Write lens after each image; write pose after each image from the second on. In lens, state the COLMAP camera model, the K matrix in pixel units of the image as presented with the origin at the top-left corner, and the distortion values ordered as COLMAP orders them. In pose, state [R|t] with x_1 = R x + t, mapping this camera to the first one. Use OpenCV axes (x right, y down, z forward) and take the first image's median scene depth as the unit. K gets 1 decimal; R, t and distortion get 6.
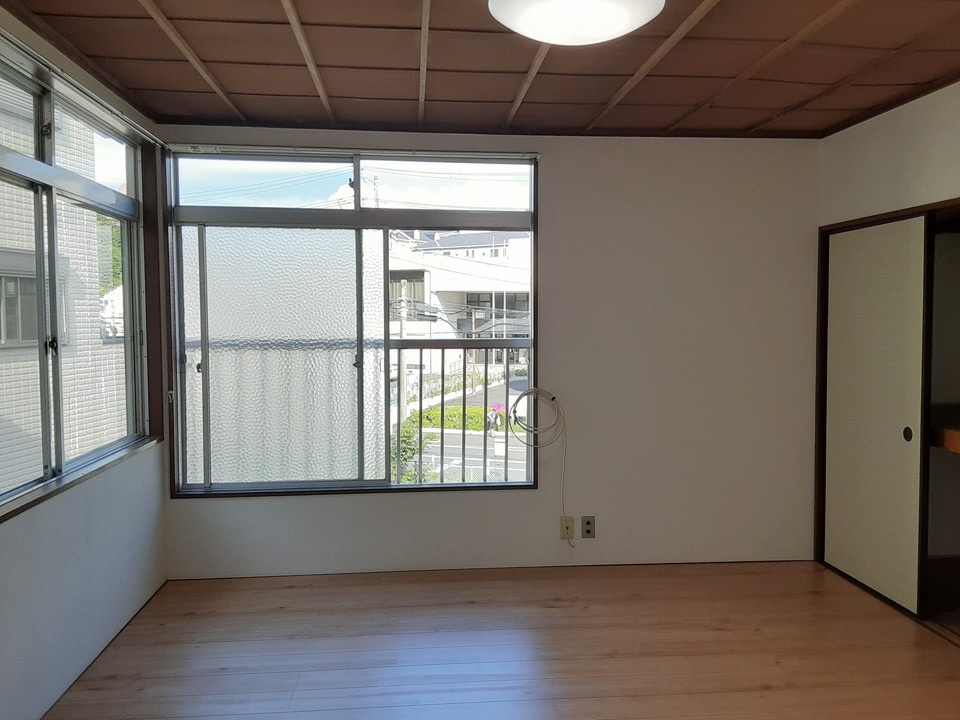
lens RADIAL K [[768.6, 0, 495.1], [0, 768.6, 360.3], [0, 0, 1]] dist [0.118787, -0.173947]
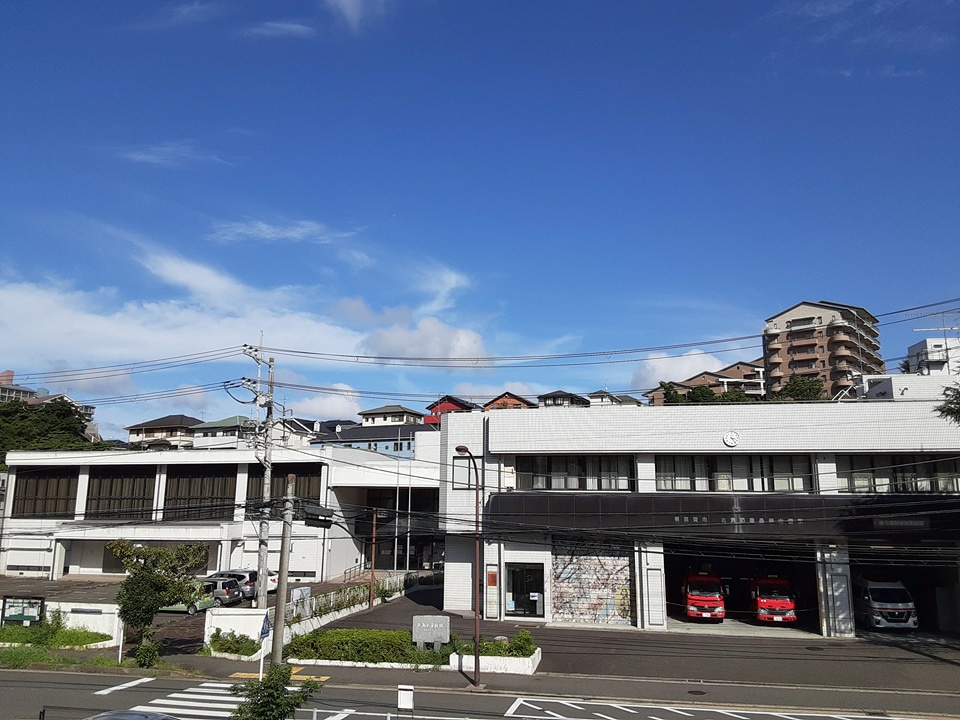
lens RADIAL K [[766.1, 0, 489.1], [0, 766.1, 363.5], [0, 0, 1]] dist [0.109718, -0.173499]
pose [[0.992698, 0.031627, 0.116405, -0.069211], [-0.001927, 0.969049, -0.246860, -0.097909], [-0.120610, 0.244833, 0.962034, 0.964987]]
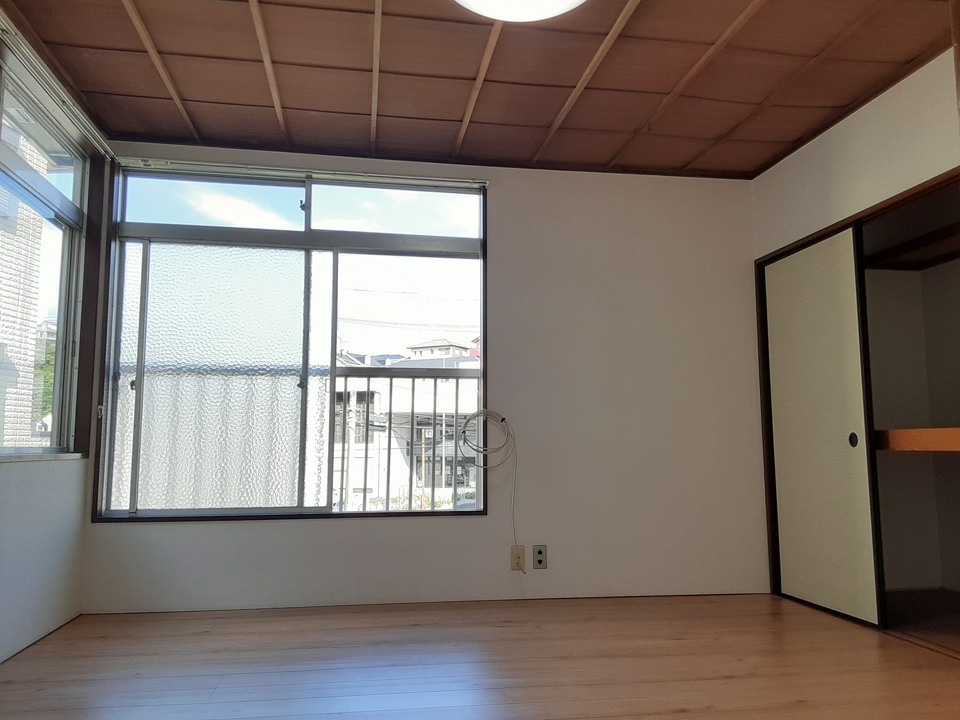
lens RADIAL K [[768.6, 0, 495.1], [0, 768.6, 360.3], [0, 0, 1]] dist [0.118787, -0.173947]
pose [[0.997918, 0.006827, 0.064128, 0.001937], [0.003963, 0.986011, -0.166632, 0.138903], [-0.064368, 0.166539, 0.983932, 0.020759]]
